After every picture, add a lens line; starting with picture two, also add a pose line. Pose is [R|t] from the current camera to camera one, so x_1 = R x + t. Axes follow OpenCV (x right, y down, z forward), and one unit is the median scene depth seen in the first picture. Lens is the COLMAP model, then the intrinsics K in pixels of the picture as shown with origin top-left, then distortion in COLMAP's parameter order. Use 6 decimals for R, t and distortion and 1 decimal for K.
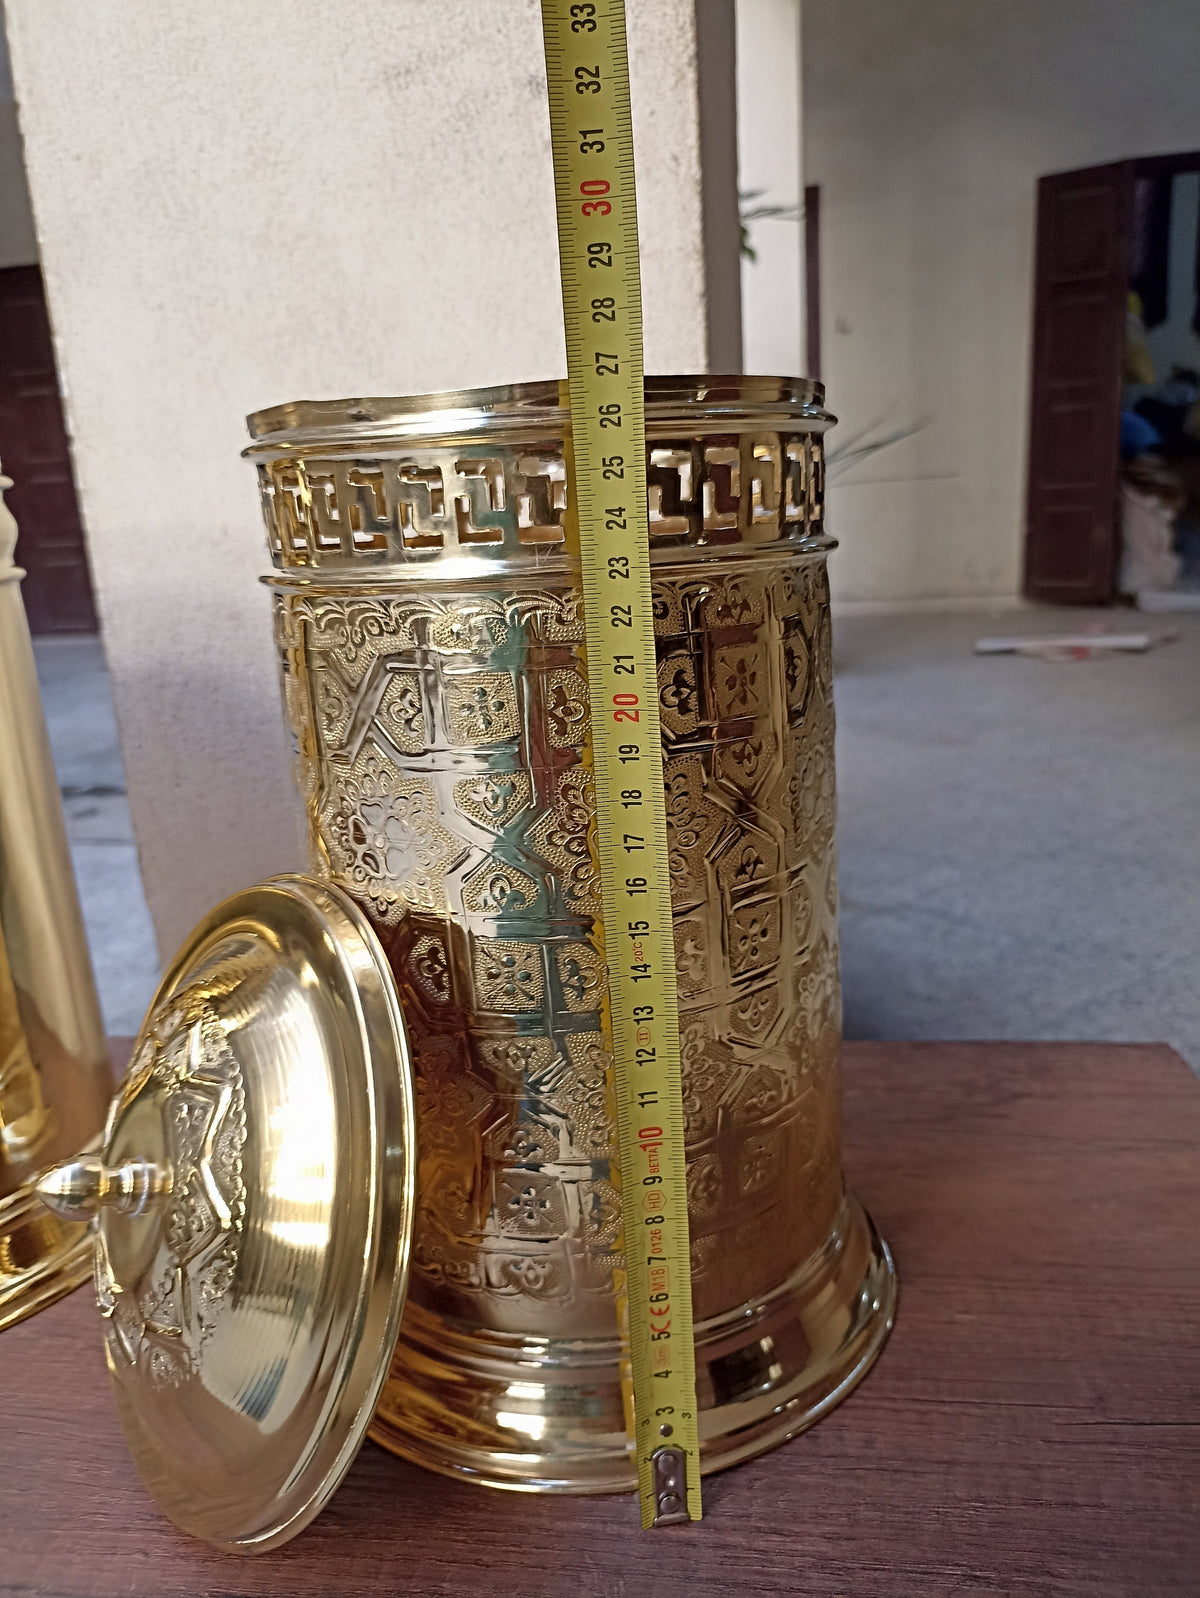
lens RADIAL K [[1181.0, 0, 597.8], [0, 1181.0, 789.5], [0, 0, 1]] dist [0.007837, -0.010044]
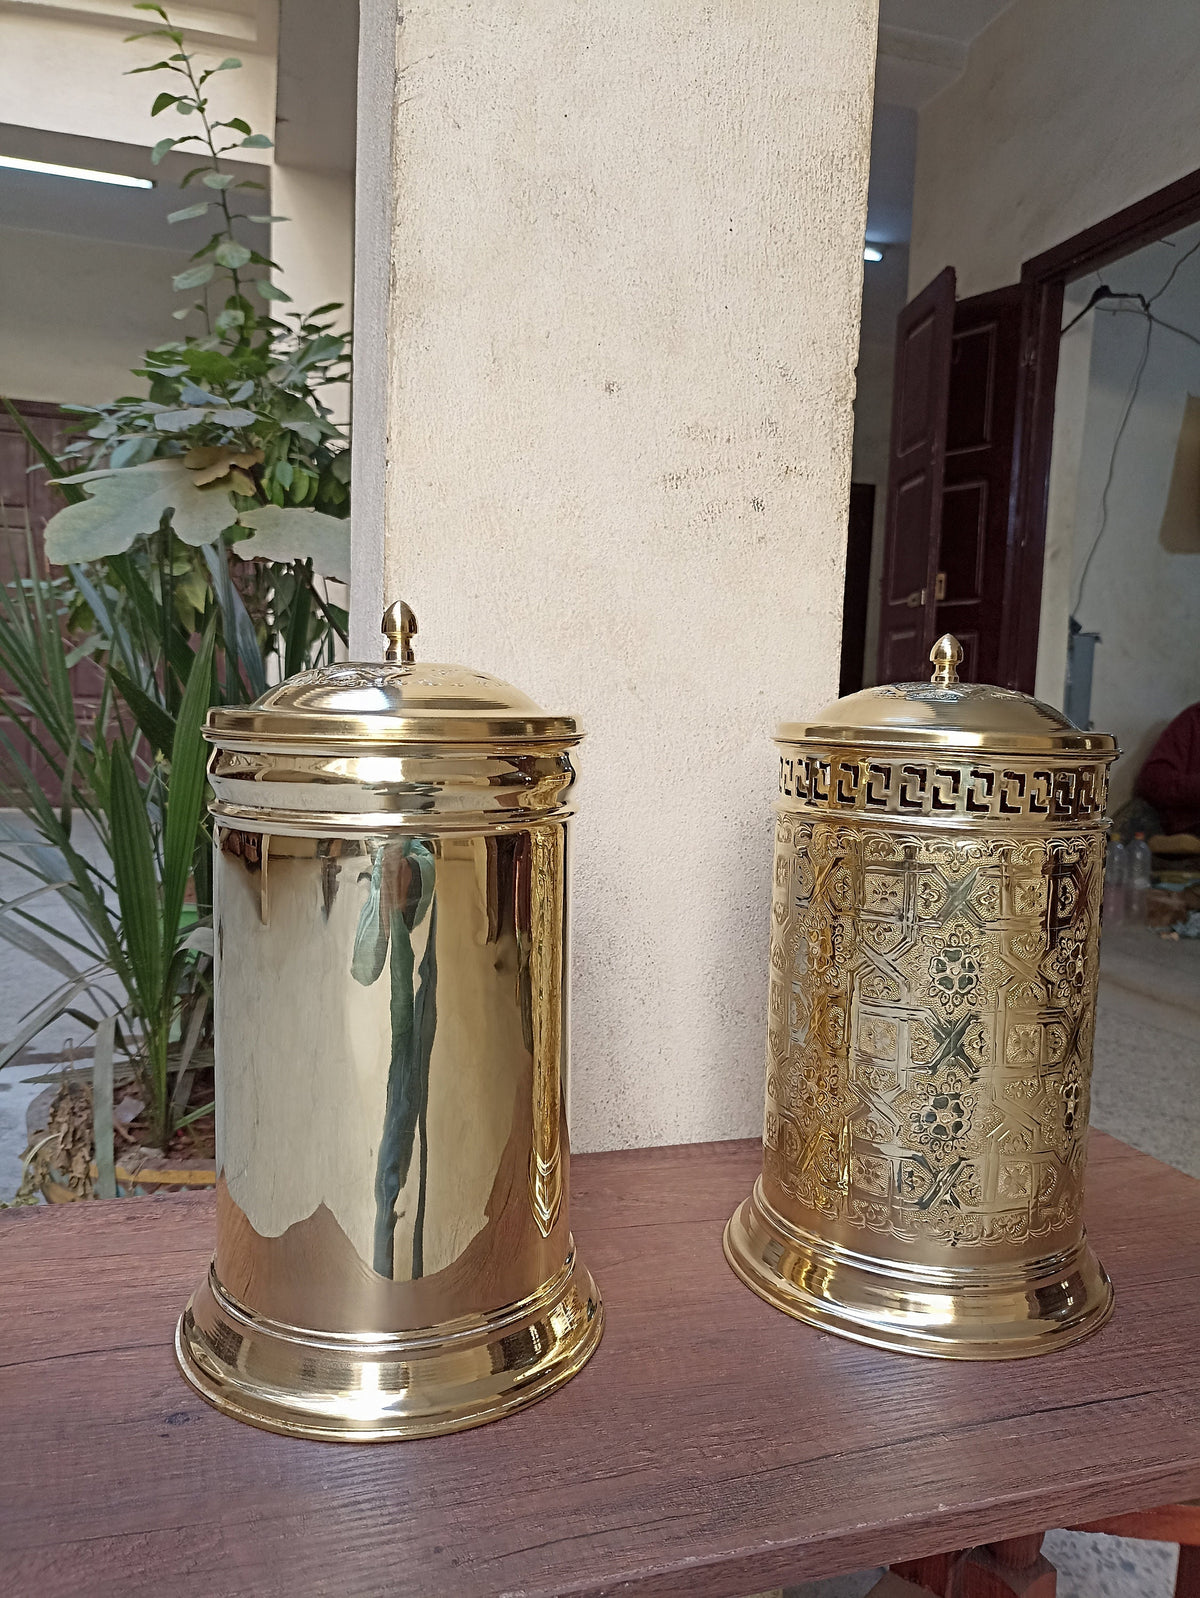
lens RADIAL K [[1181.0, 0, 599.3], [0, 1181.0, 797.3], [0, 0, 1]] dist [0.007837, -0.010044]
pose [[0.897444, 0.055444, 0.437630, -0.874728], [0.018186, 0.986576, -0.162284, 0.039467], [-0.440753, 0.153600, 0.884389, -0.228186]]
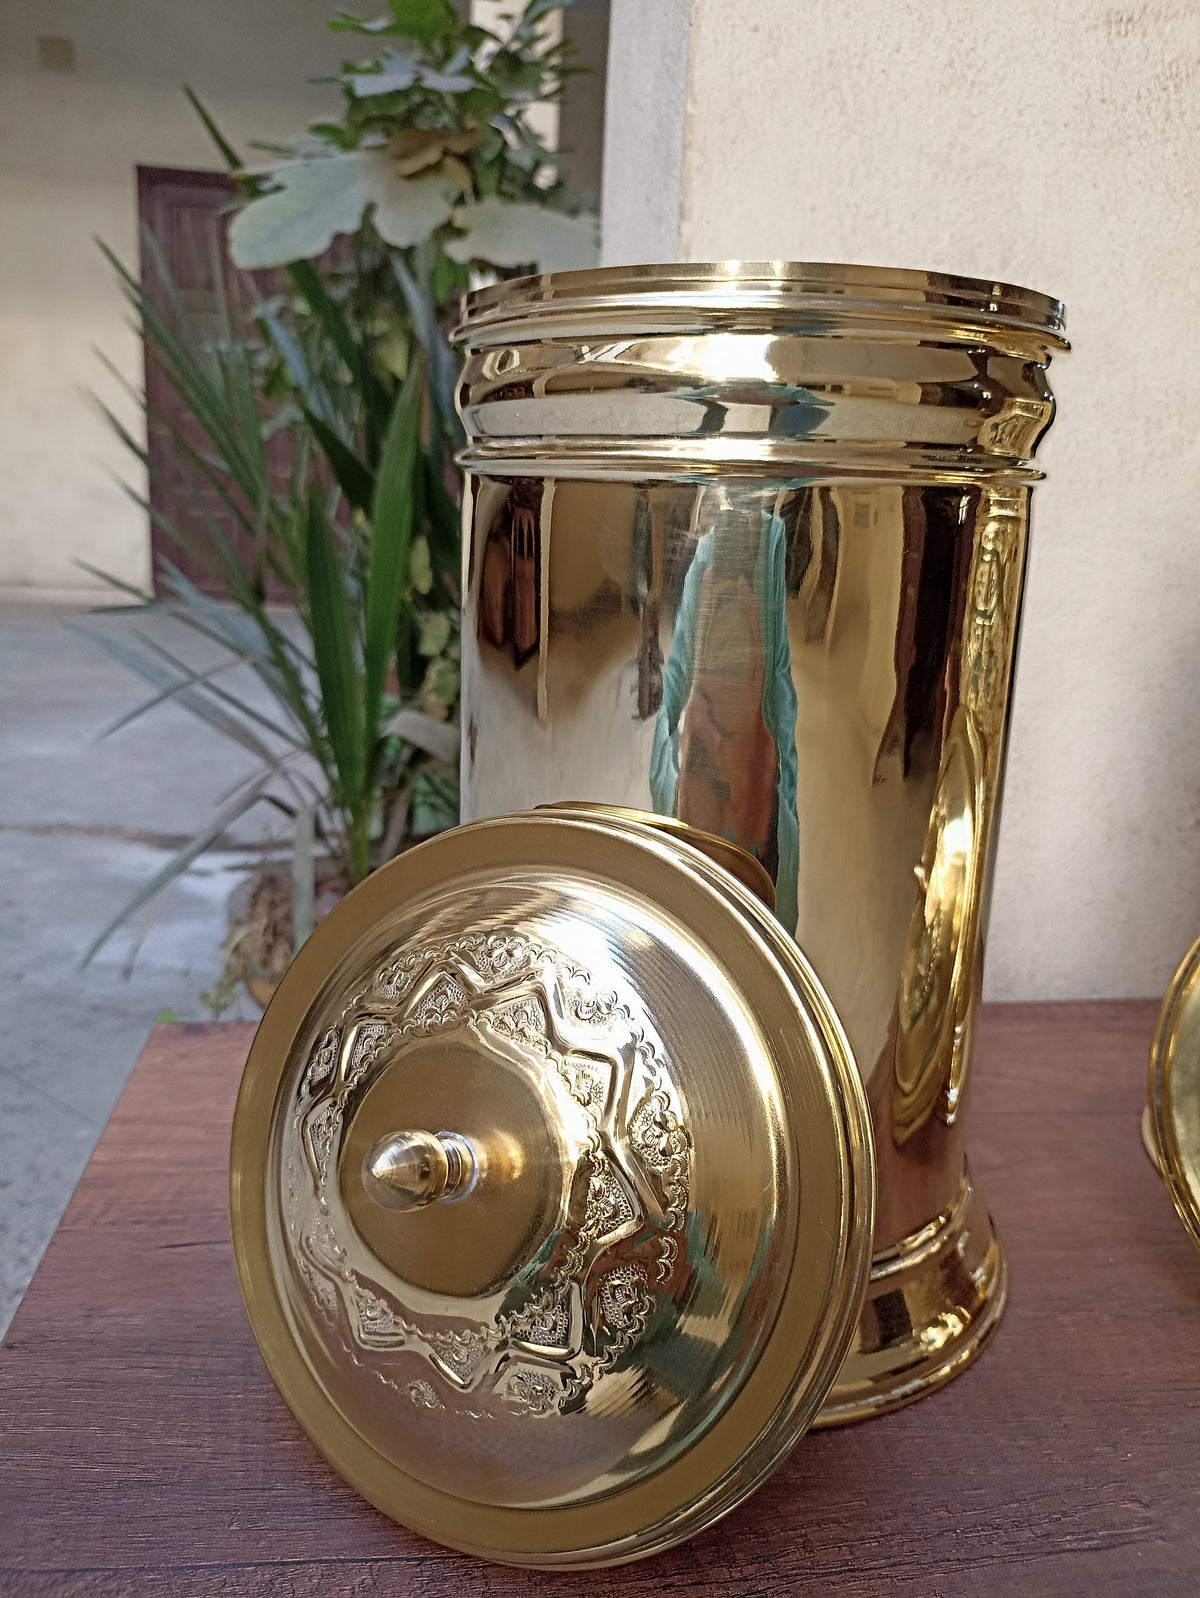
lens RADIAL K [[1181.0, 0, 591.0], [0, 1181.0, 785.6], [0, 0, 1]] dist [0.007837, -0.010044]
pose [[0.953773, 0.037045, 0.298235, -0.844712], [-0.032112, 0.999255, -0.021426, 0.067534], [-0.298807, 0.010859, 0.954252, 0.193911]]
